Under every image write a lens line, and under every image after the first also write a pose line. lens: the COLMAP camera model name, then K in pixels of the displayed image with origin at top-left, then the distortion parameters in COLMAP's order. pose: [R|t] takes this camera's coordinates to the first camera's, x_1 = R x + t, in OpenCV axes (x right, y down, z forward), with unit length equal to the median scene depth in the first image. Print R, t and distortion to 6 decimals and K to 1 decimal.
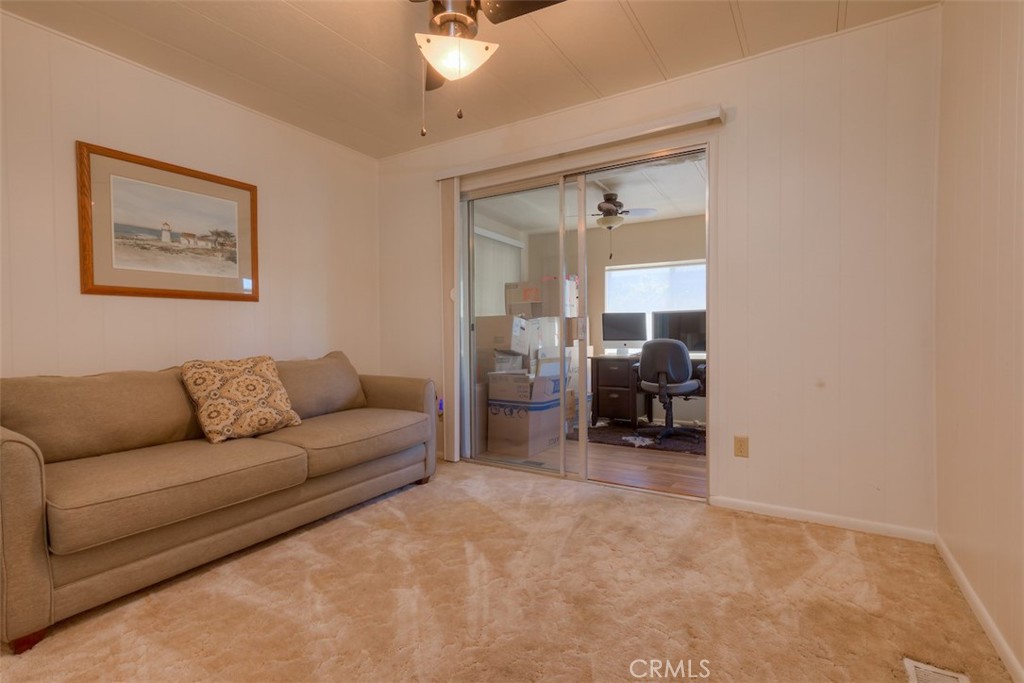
lens RADIAL K [[475.5, 0, 509.8], [0, 475.5, 343.8], [0, 0, 1]] dist [0.001772, 0.000433]
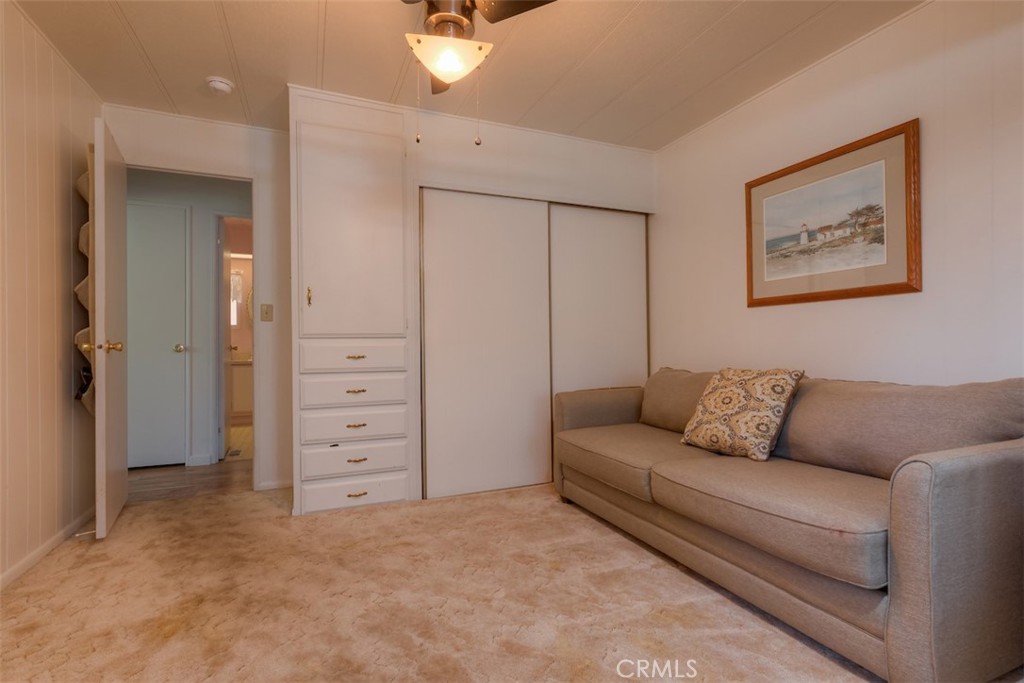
lens RADIAL K [[475.5, 0, 509.8], [0, 475.5, 343.8], [0, 0, 1]] dist [0.001772, 0.000433]
pose [[-0.562171, 0.007643, -0.826986, 0.387472], [-0.013228, 0.999746, 0.018231, -0.023980], [0.826915, 0.021188, -0.561927, 1.036427]]
